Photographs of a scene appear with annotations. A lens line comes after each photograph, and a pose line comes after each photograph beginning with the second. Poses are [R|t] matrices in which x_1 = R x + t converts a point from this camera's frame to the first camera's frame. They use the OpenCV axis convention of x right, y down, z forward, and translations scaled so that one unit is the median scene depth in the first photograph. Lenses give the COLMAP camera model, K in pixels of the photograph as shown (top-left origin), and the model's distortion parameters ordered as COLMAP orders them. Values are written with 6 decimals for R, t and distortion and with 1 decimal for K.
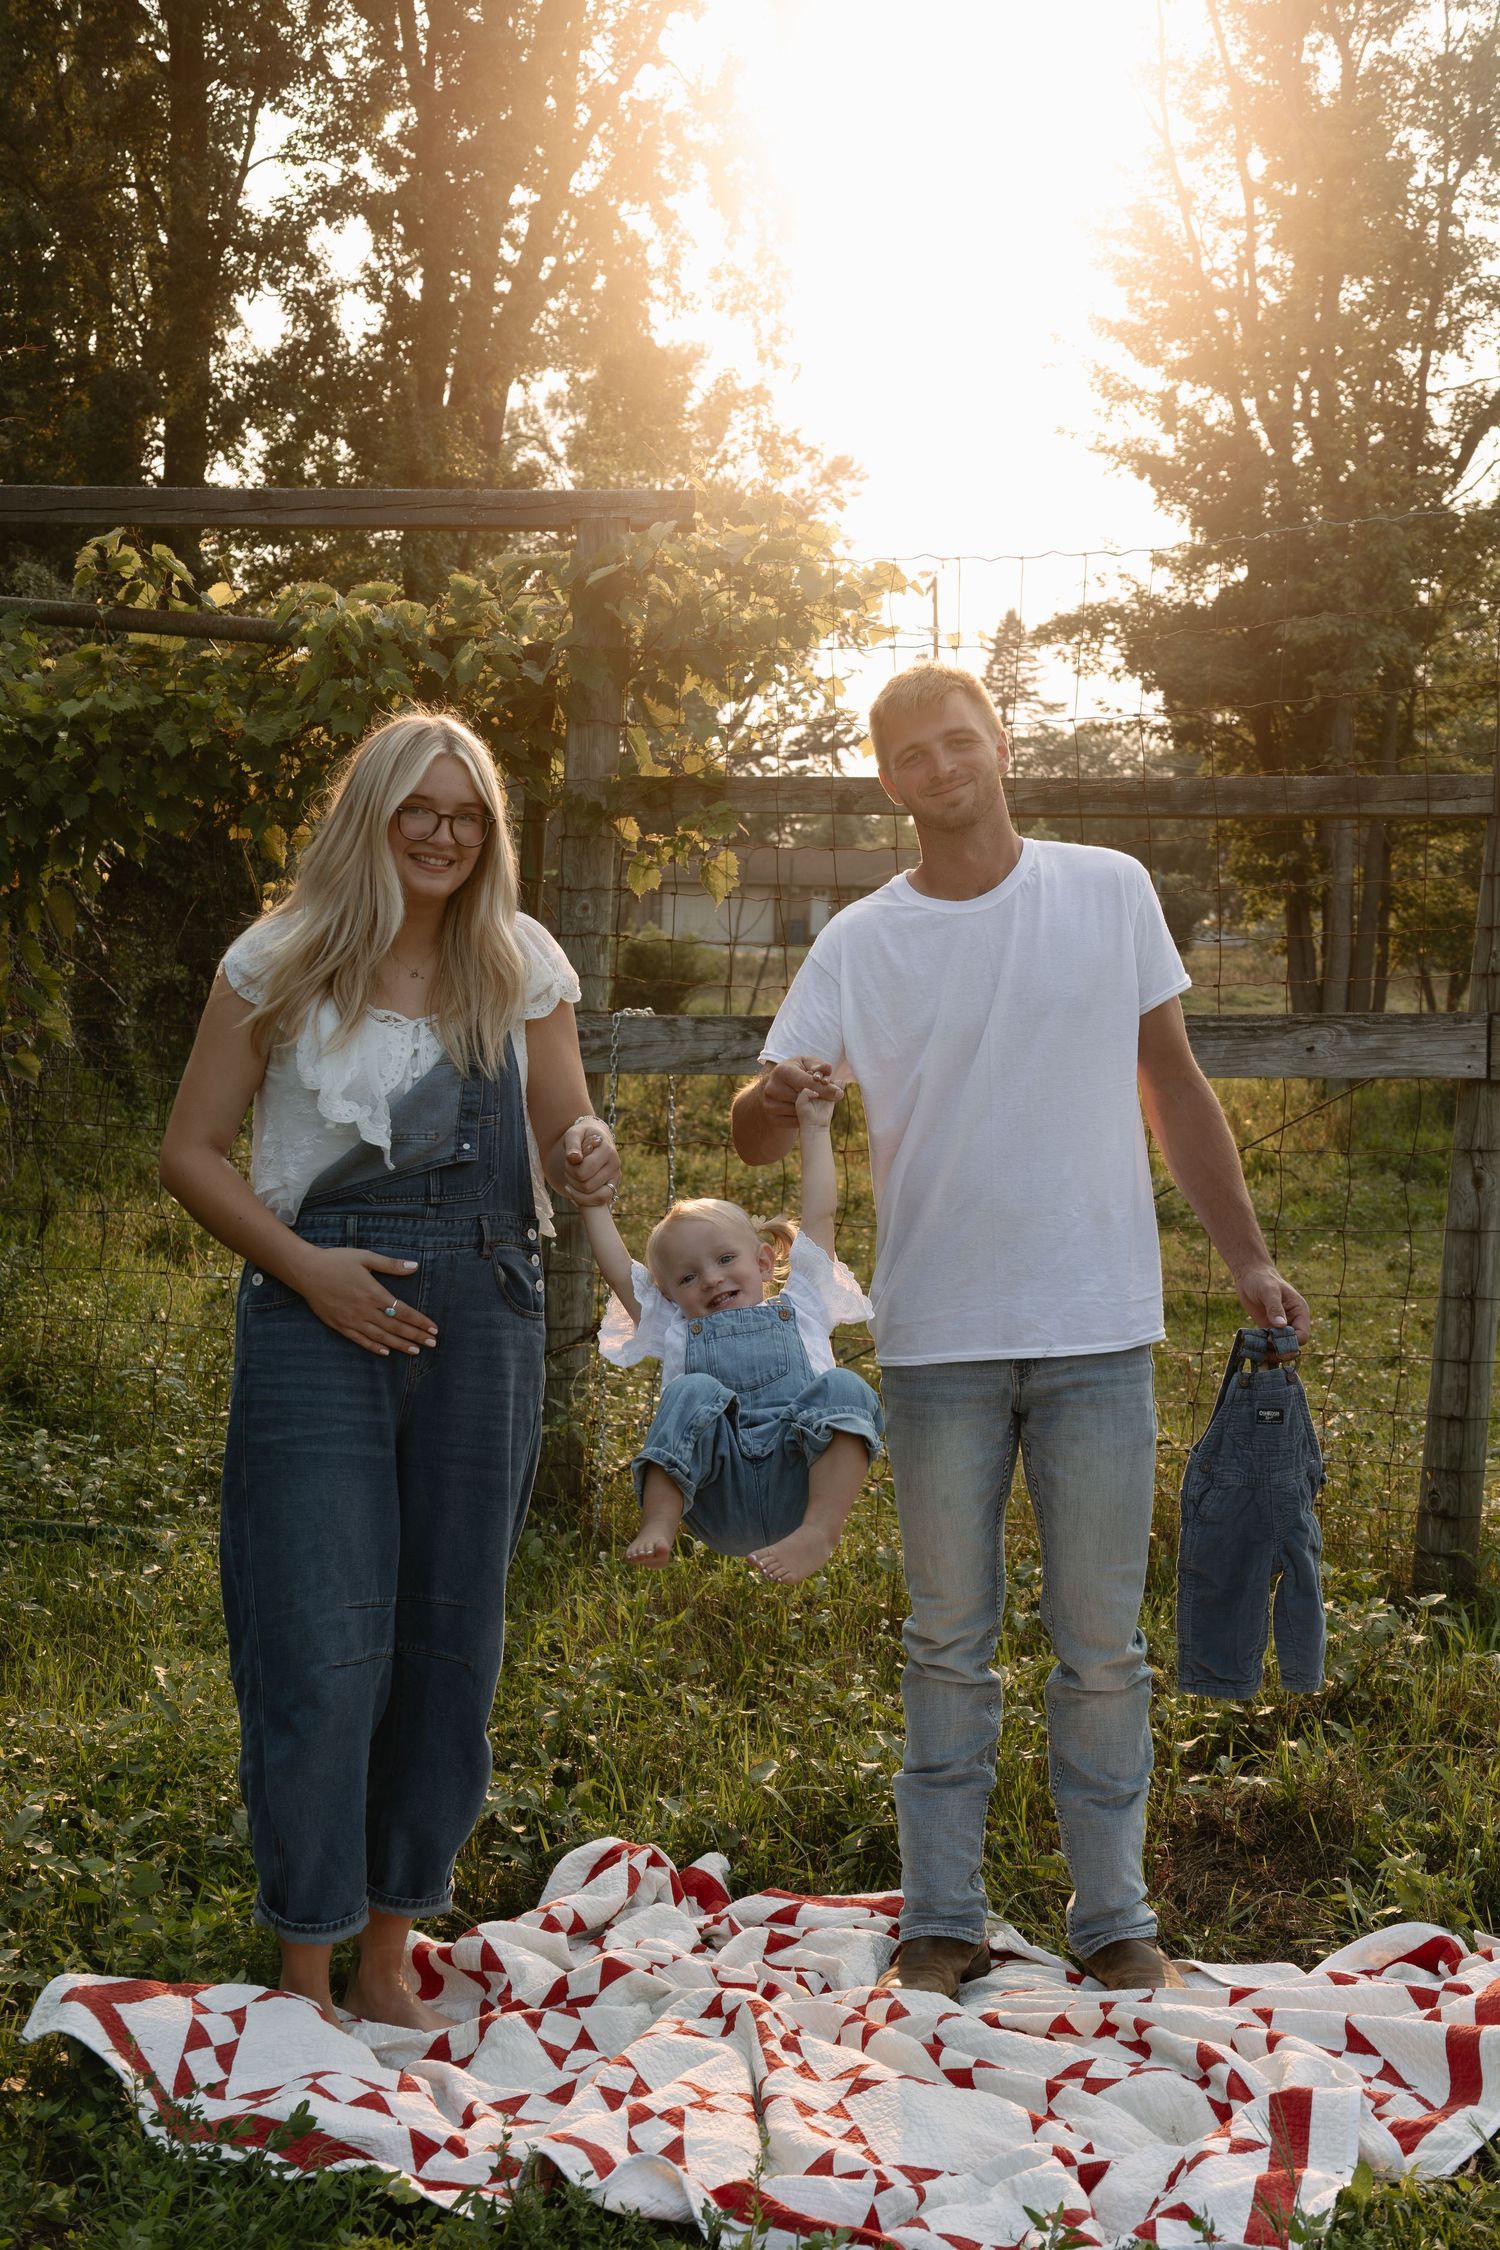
lens RADIAL K [[3521.5, 0, 747.6], [0, 3521.5, 1103.7], [0, 0, 1]] dist [0.091860, 0.000000]
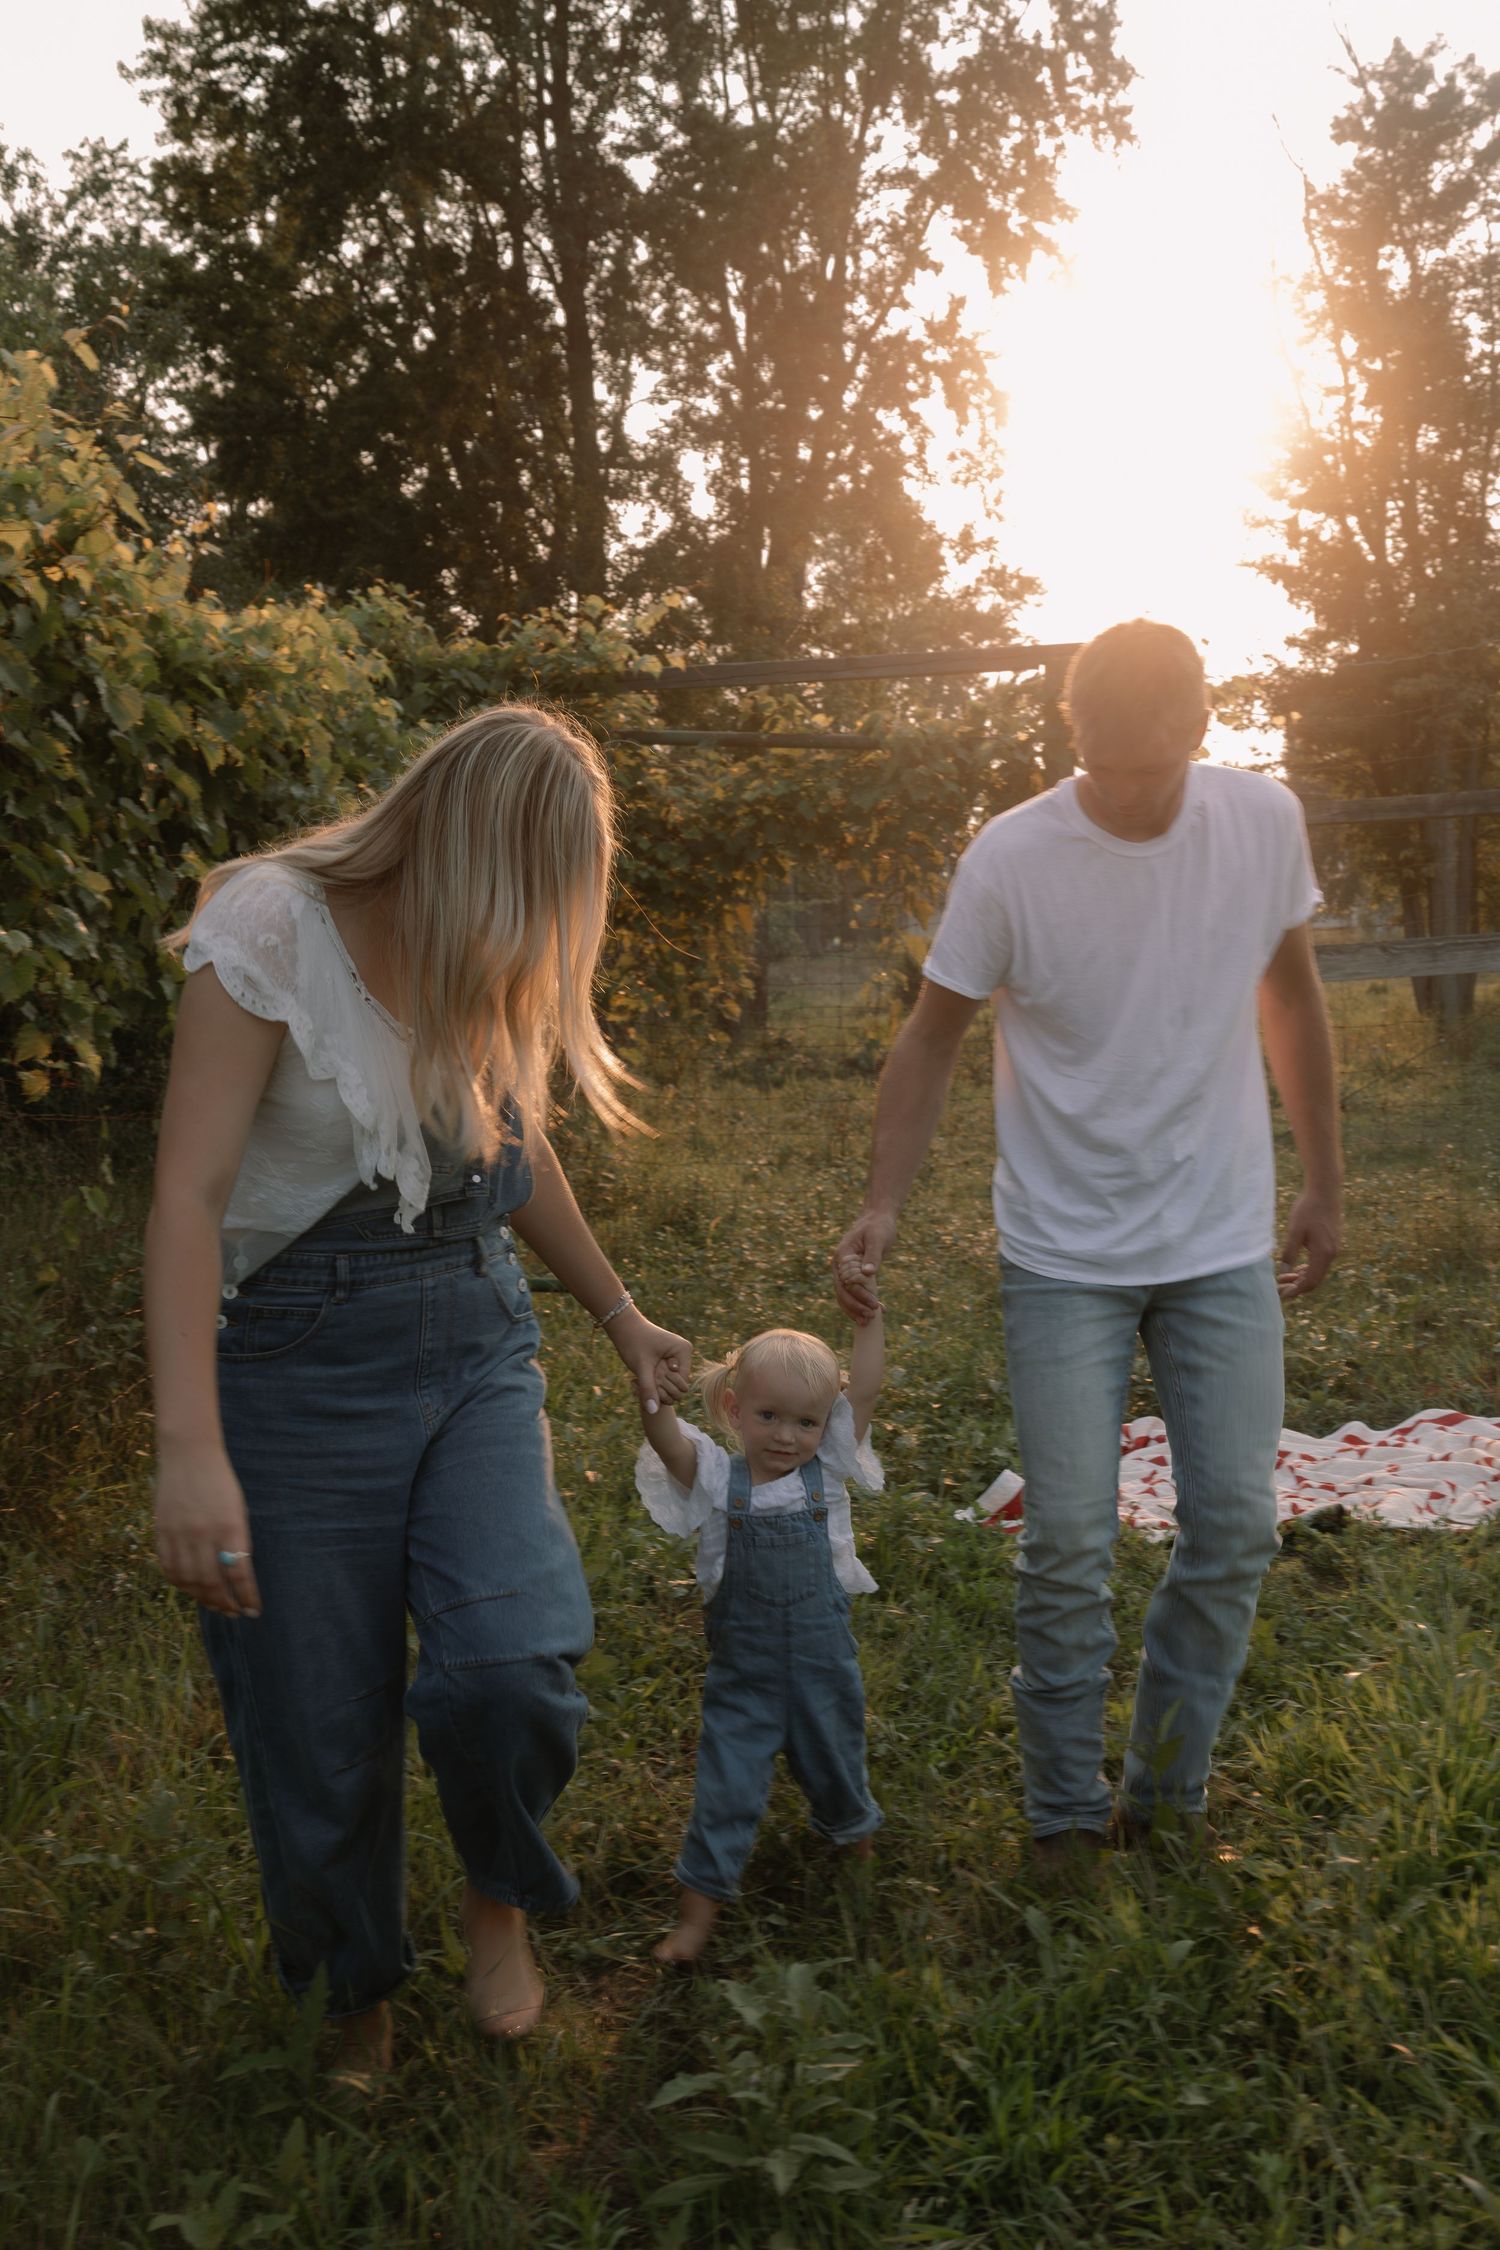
lens RADIAL K [[2731.4, 0, 750.6], [0, 2731.4, 1116.8], [0, 0, 1]] dist [0.081733, 0.000000]
pose [[0.996036, -0.054906, -0.069977, -0.027828], [0.055734, 0.998396, 0.009931, 0.007143], [0.069320, -0.013792, 0.997499, -0.076528]]
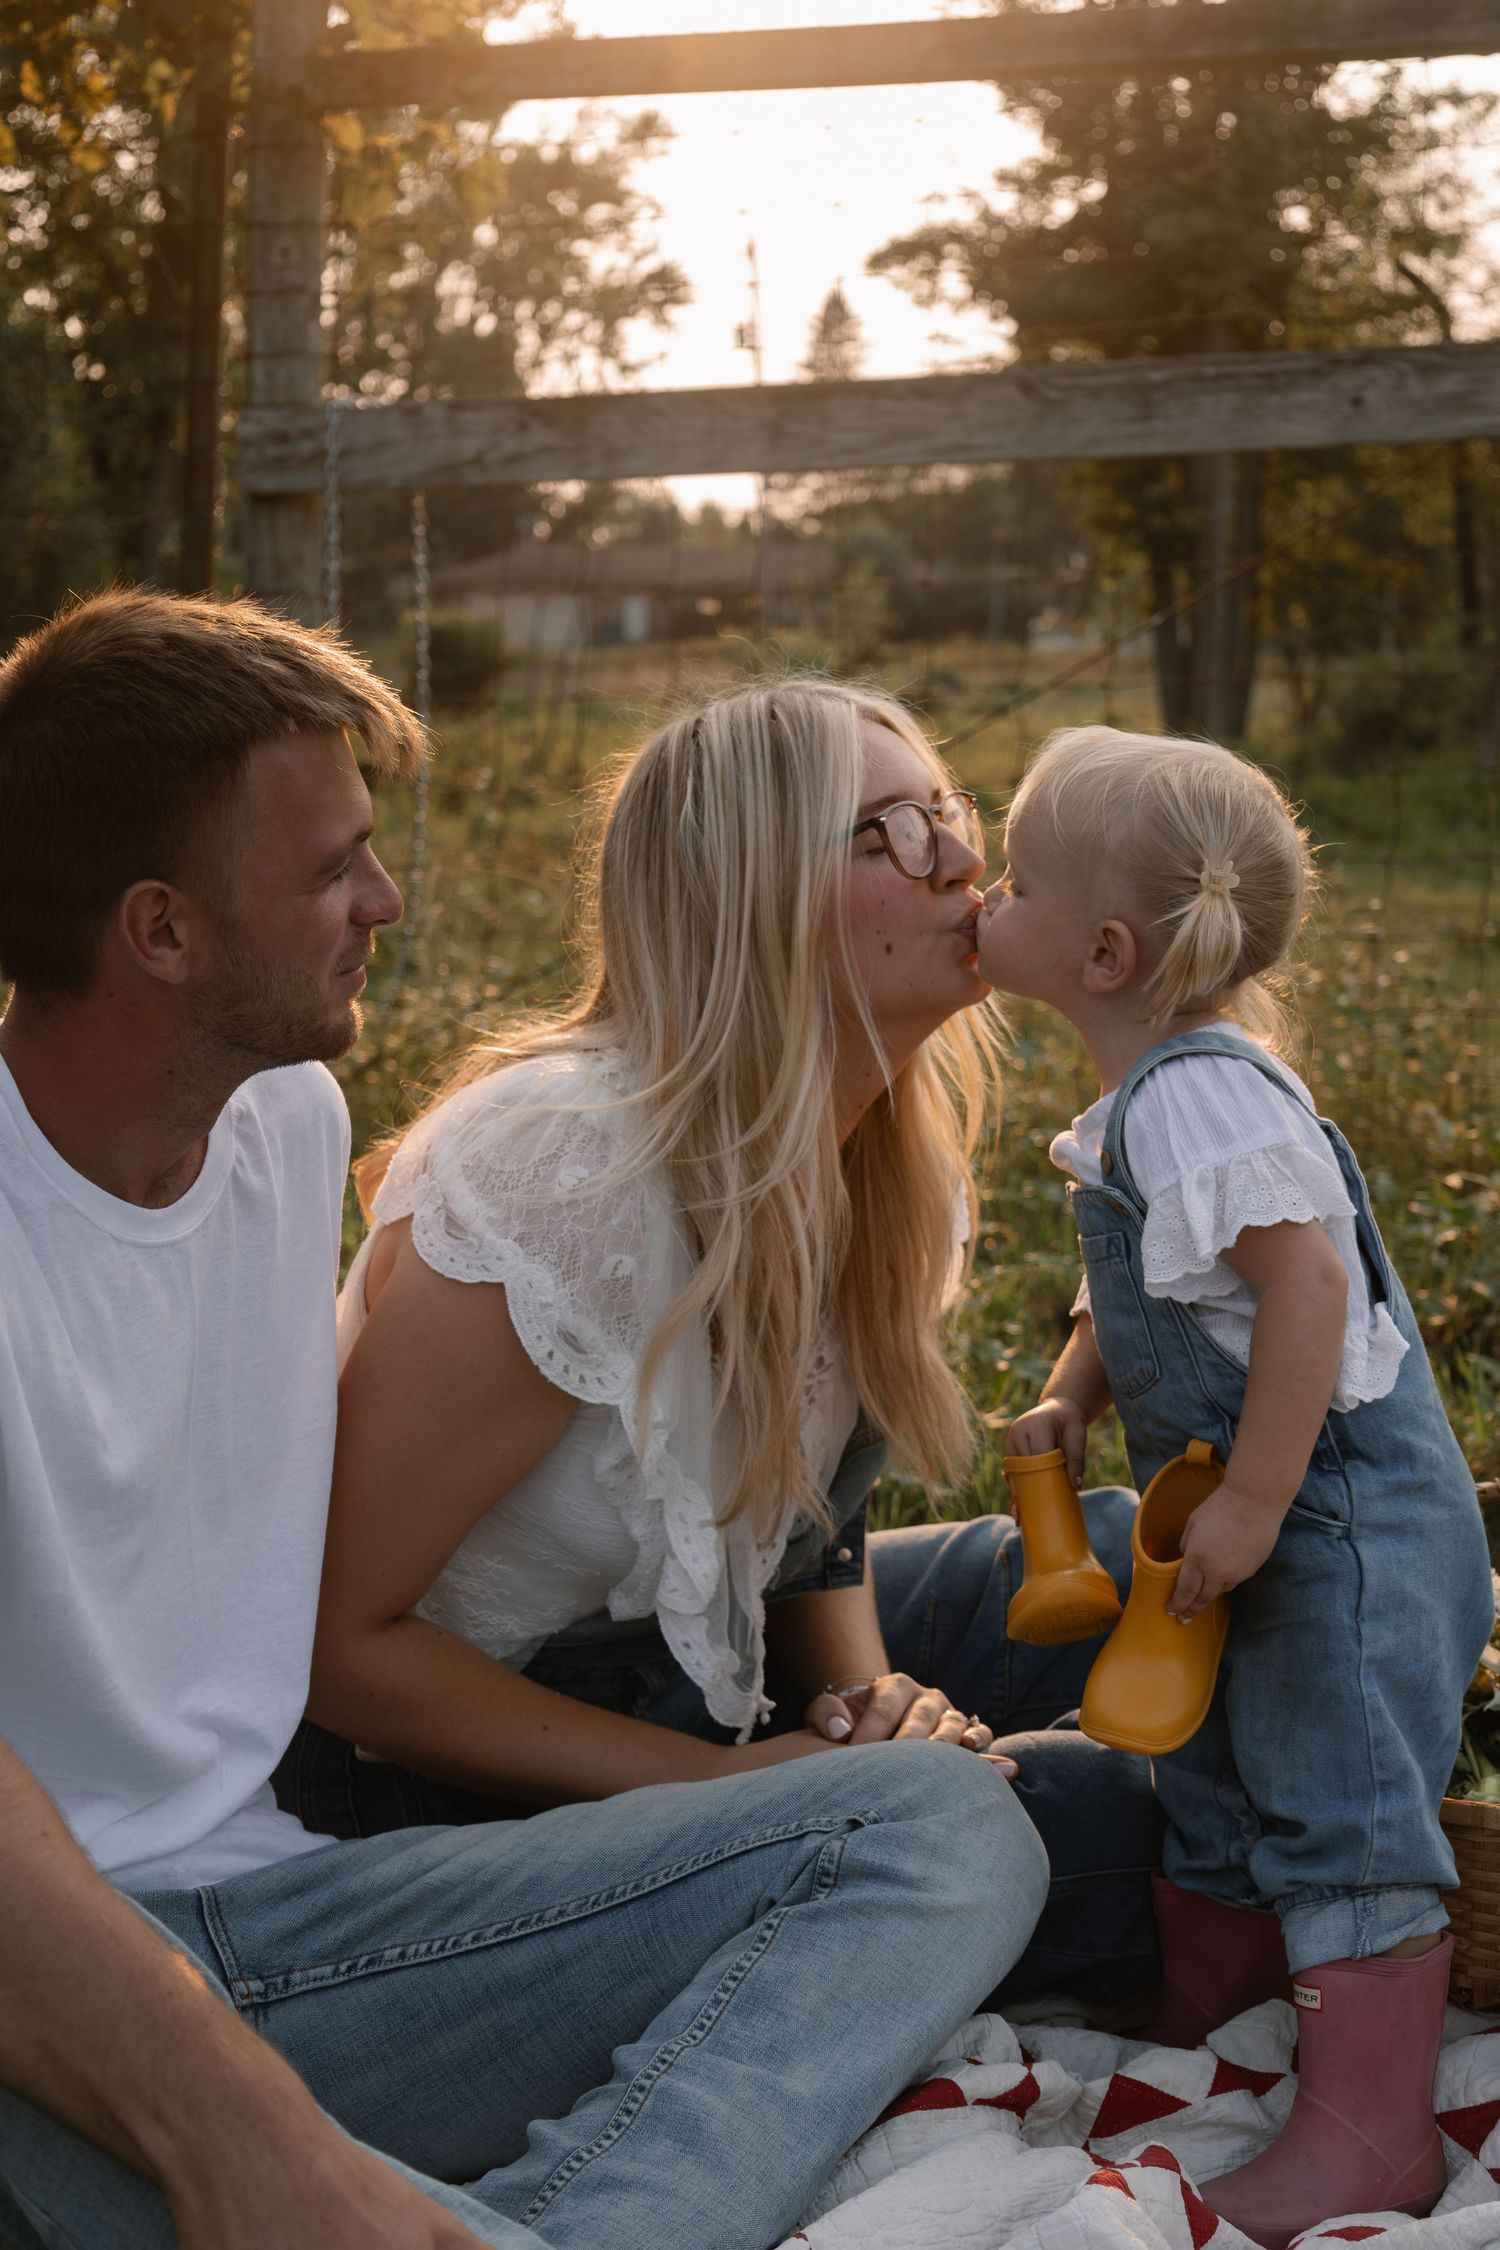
lens RADIAL K [[3521.5, 0, 760.7], [0, 3521.5, 1120.6], [0, 0, 1]] dist [0.091860, 0.000000]
pose [[0.998416, -0.017301, 0.053545, 0.001910], [0.013344, 0.997213, 0.073402, 0.019352], [-0.054666, -0.072571, 0.995864, 0.088295]]
